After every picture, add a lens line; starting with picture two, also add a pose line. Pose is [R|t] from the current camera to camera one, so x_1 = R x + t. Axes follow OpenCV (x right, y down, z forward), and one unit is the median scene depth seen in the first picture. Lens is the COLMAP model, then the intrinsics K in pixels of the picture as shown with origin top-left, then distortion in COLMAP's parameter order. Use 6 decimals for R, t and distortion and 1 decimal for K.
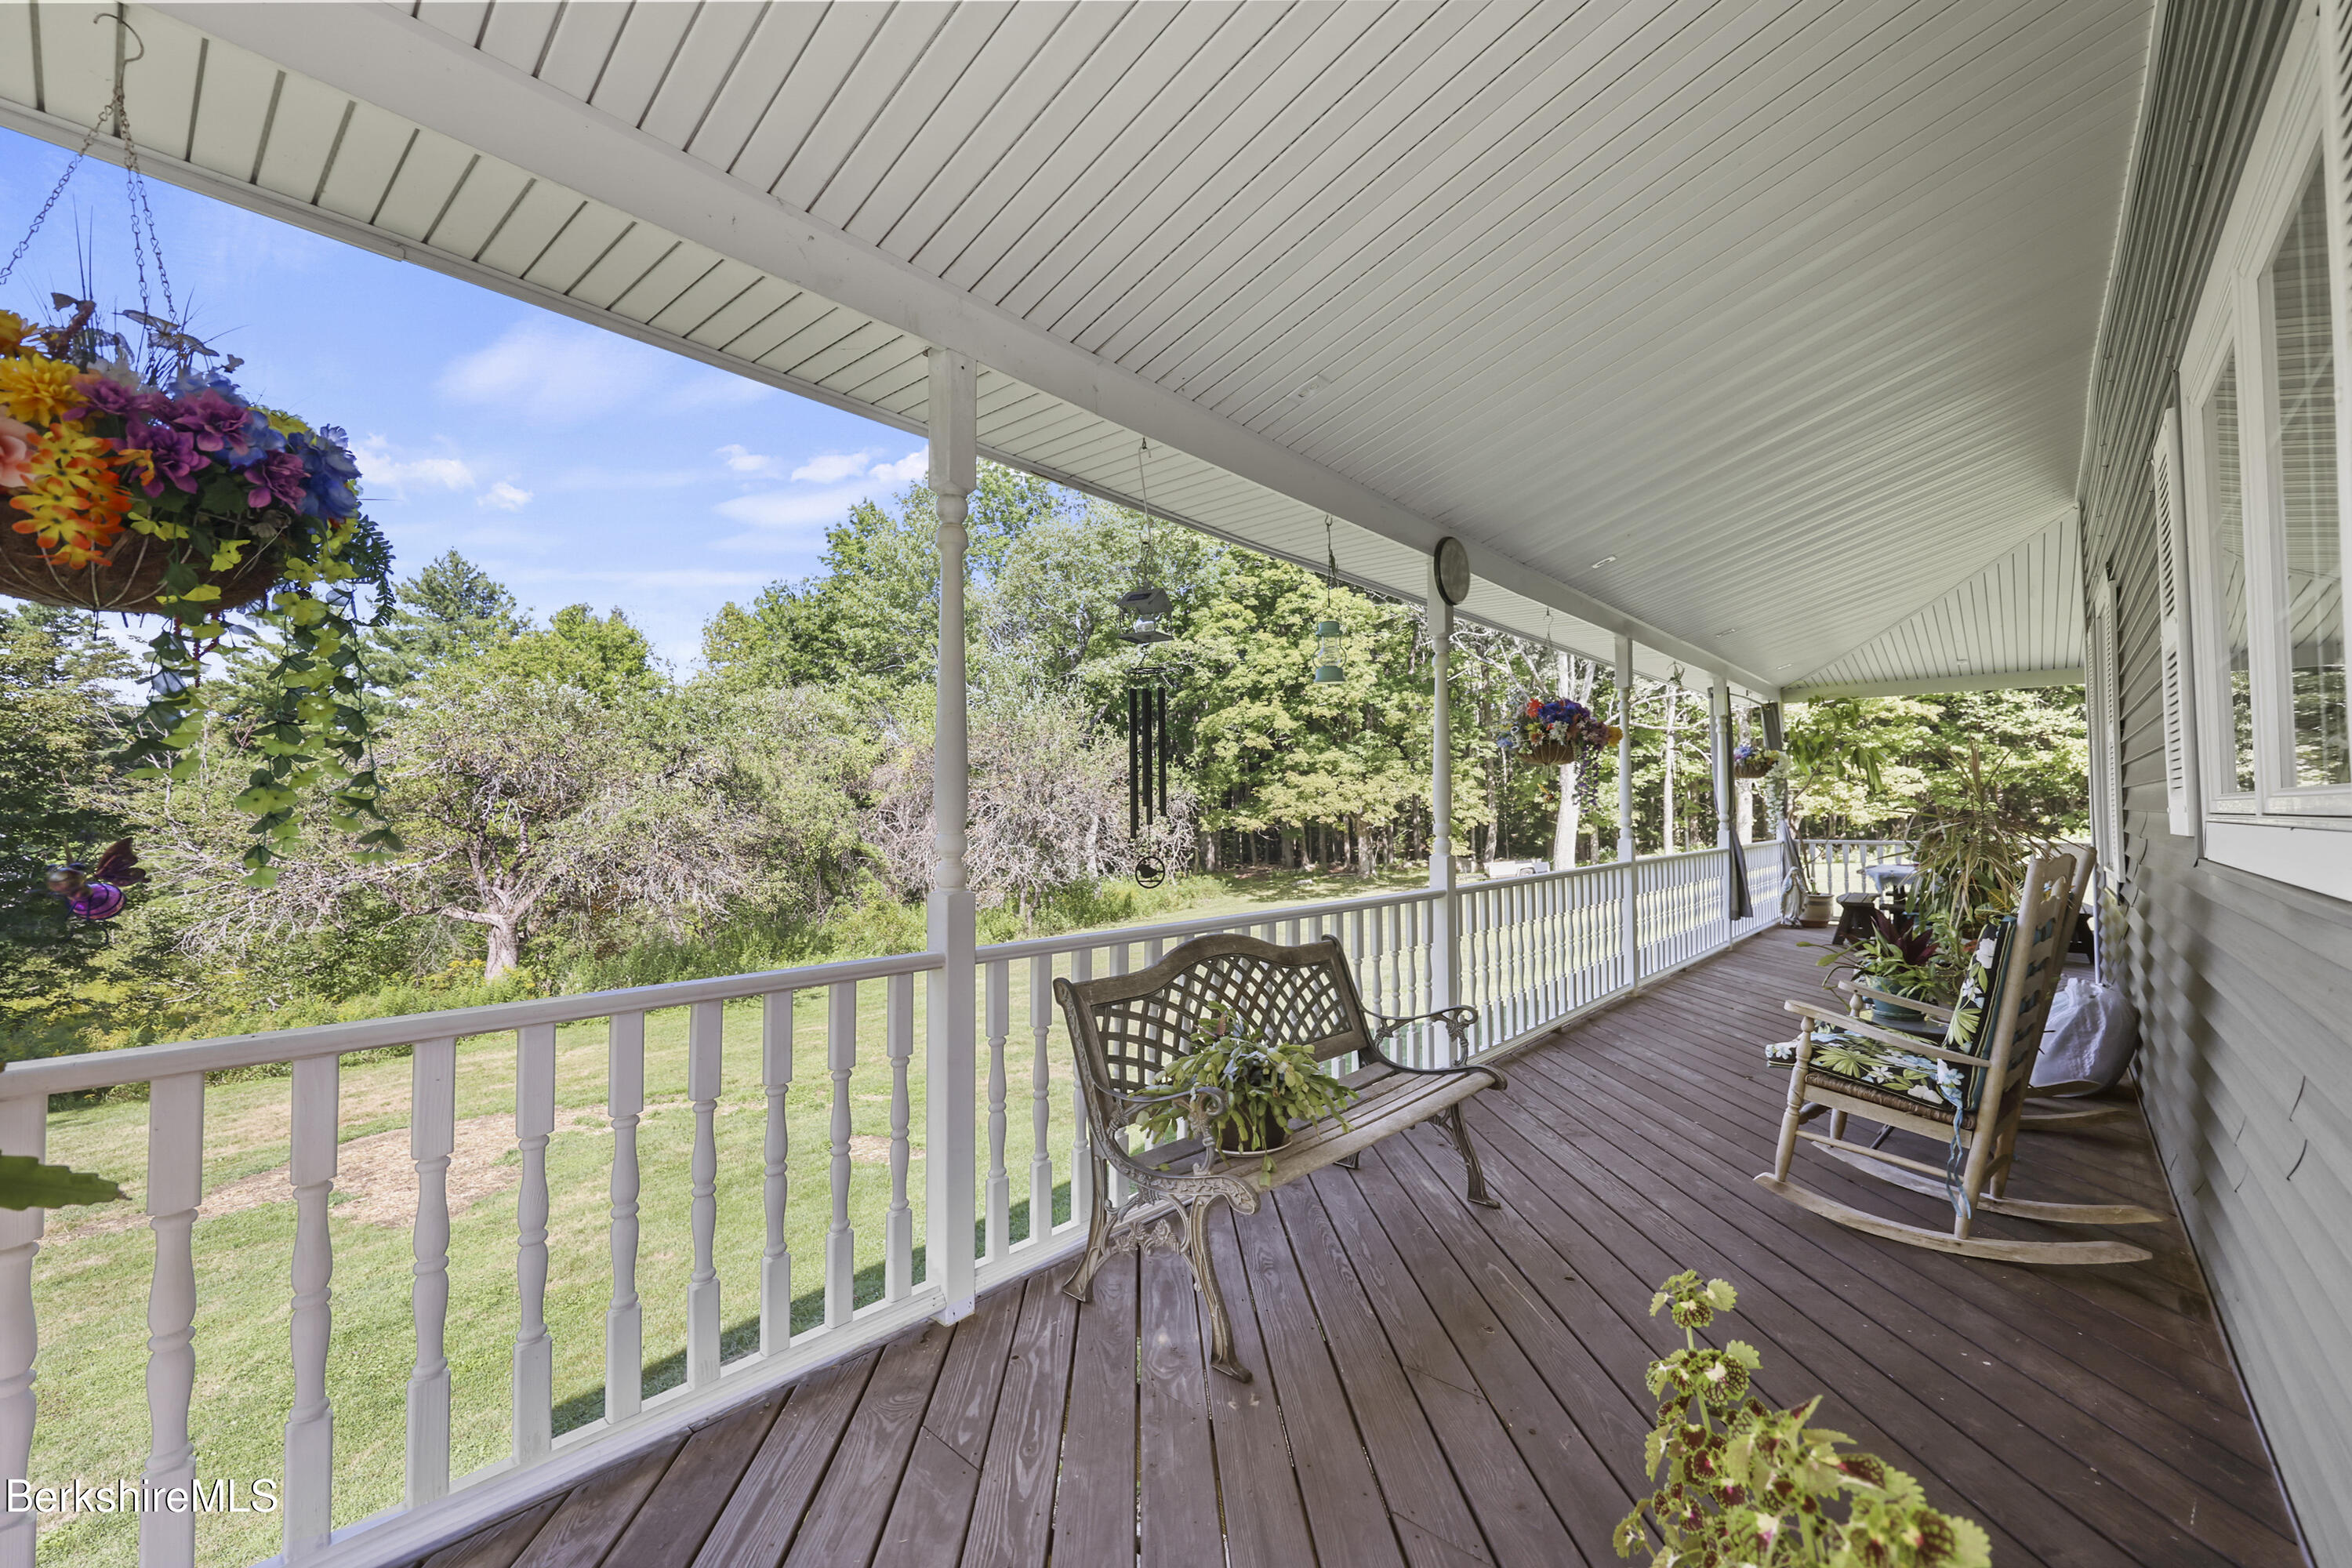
lens RADIAL K [[946.7, 0, 1209.6], [0, 946.7, 804.2], [0, 0, 1]] dist [0.004056, 0.000069]
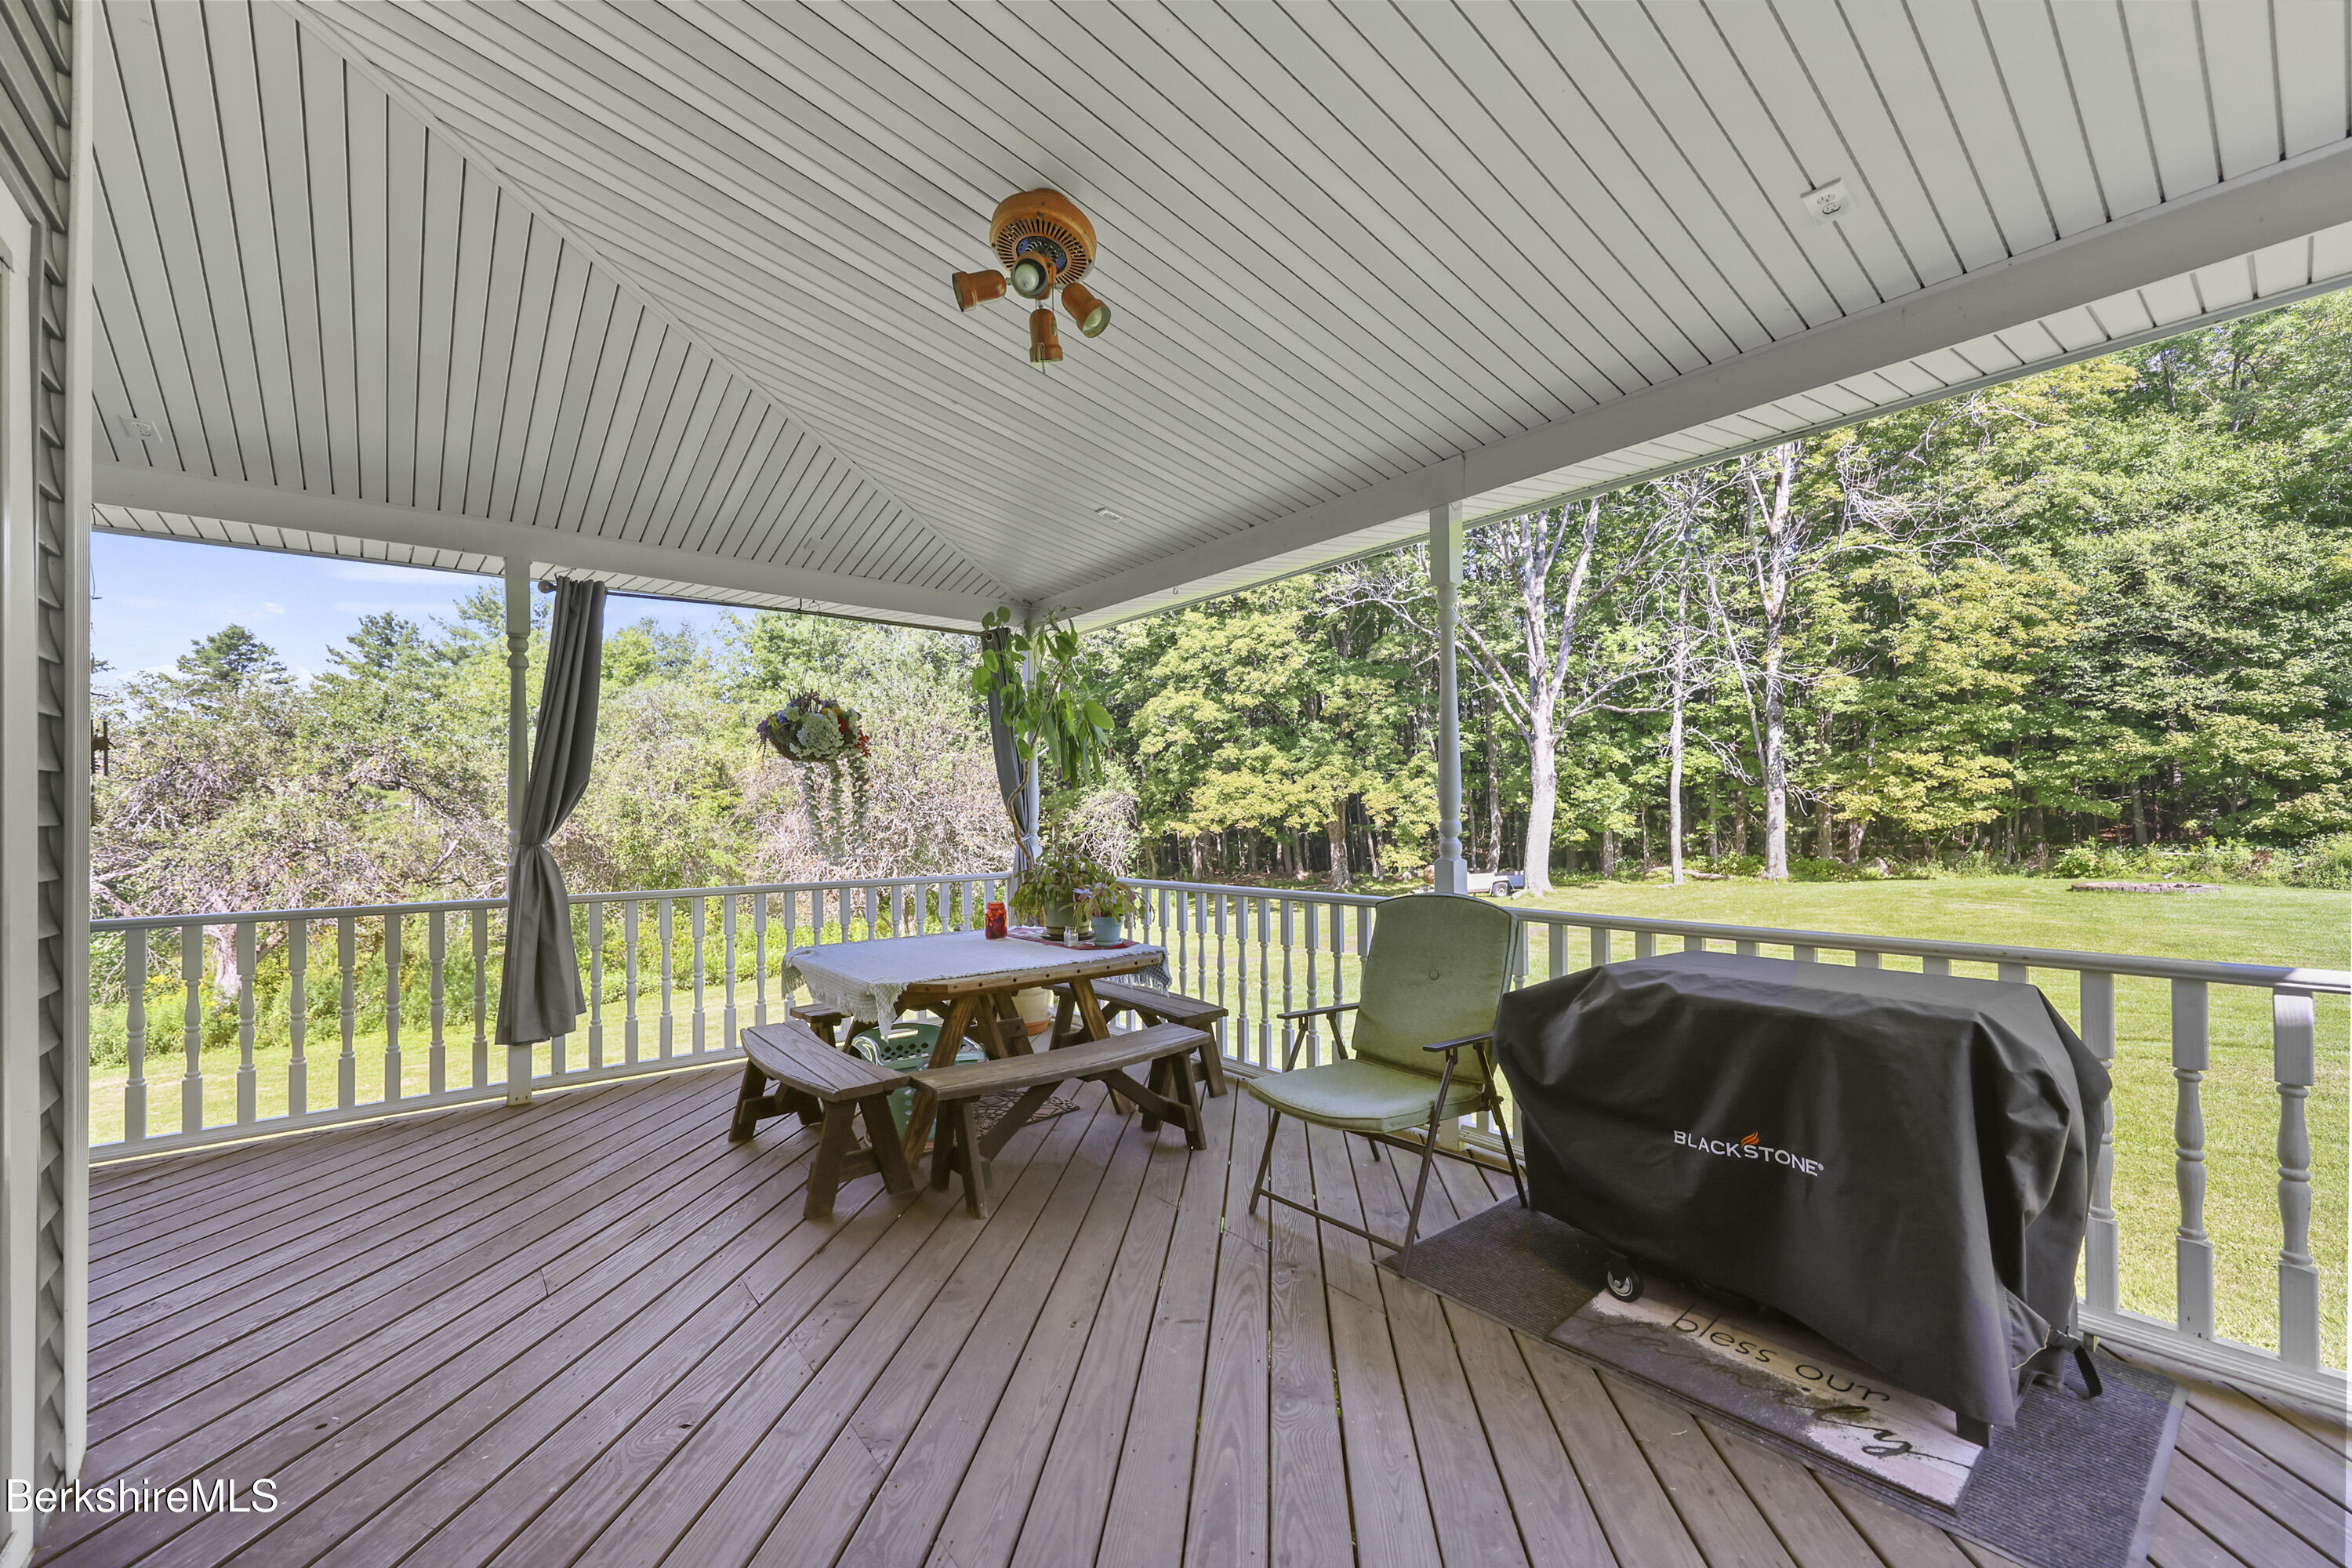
lens RADIAL K [[975.8, 0, 1173.5], [0, 975.8, 797.9], [0, 0, 1]] dist [0.001335, 0.000358]
pose [[0.985723, -0.004209, -0.168321, 0.209296], [0.002783, 0.999958, -0.008703, -0.000354], [0.168350, 0.008111, 0.985694, 0.105805]]
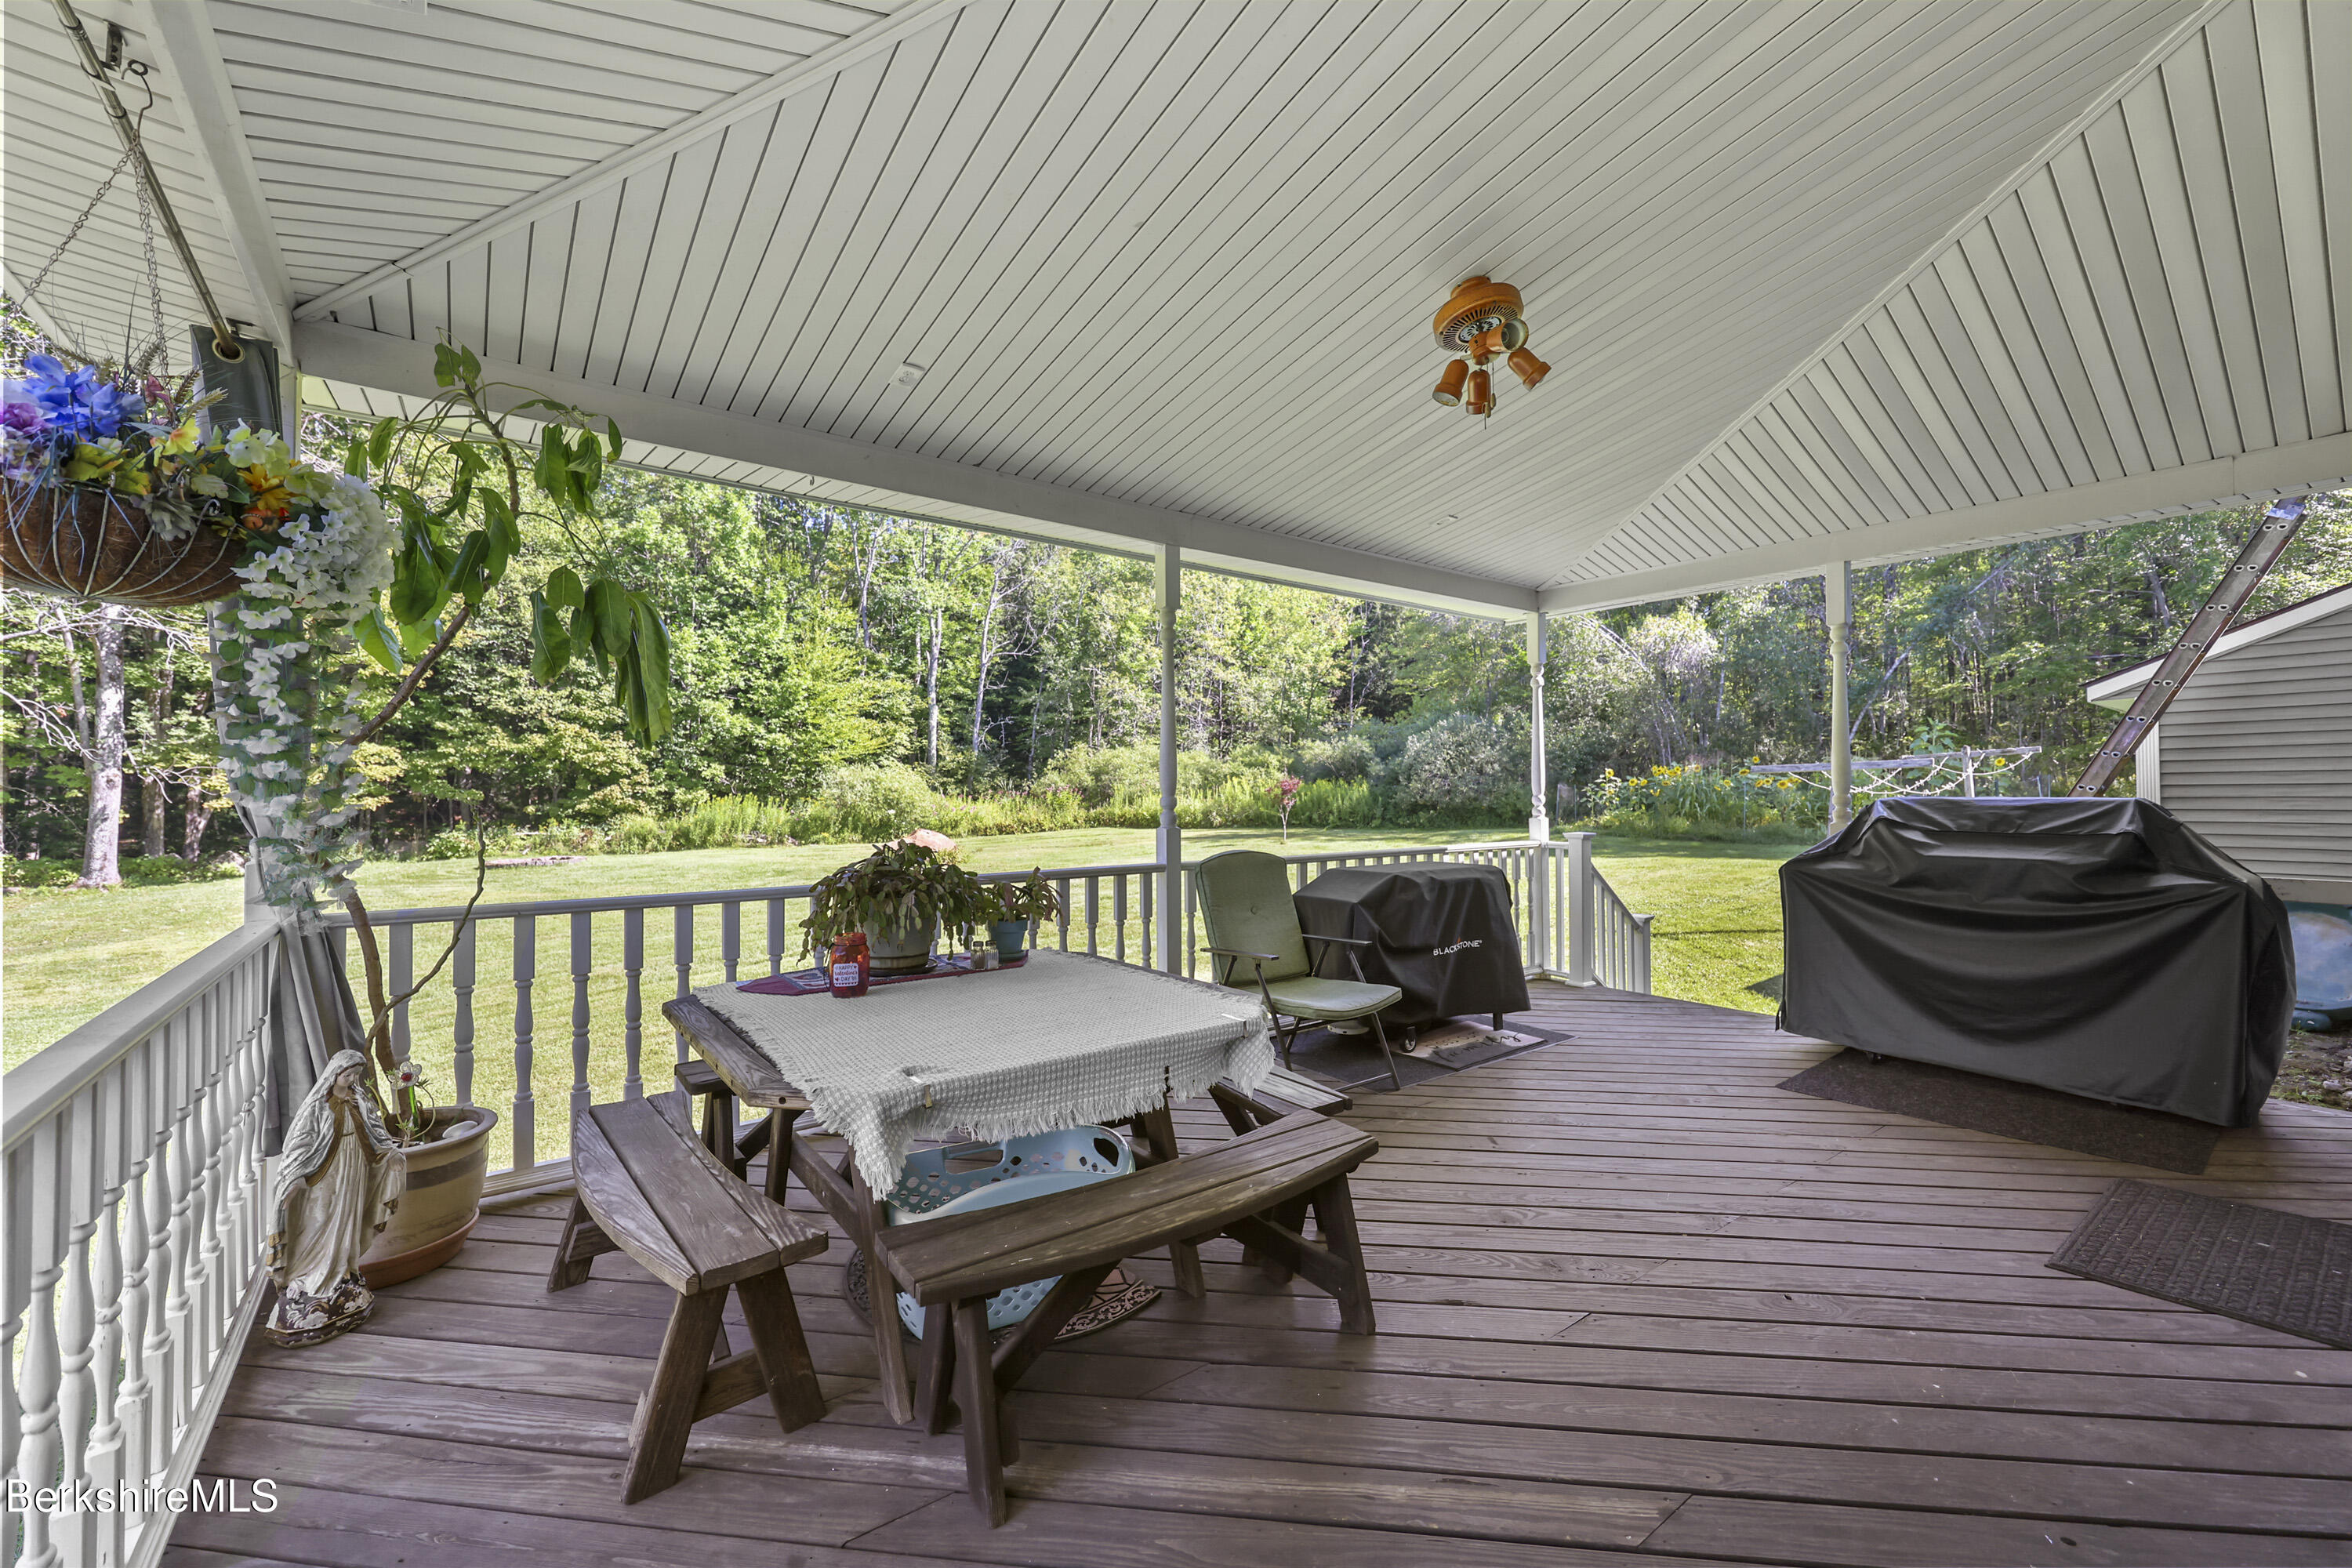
lens RADIAL K [[975.8, 0, 1173.7], [0, 975.8, 766.8], [0, 0, 1]] dist [0.001335, 0.000358]
pose [[0.229026, 0.032144, 0.972890, 0.101494], [-0.005827, 0.999482, -0.031651, 0.001314], [-0.973403, 0.001580, 0.229094, 0.176465]]
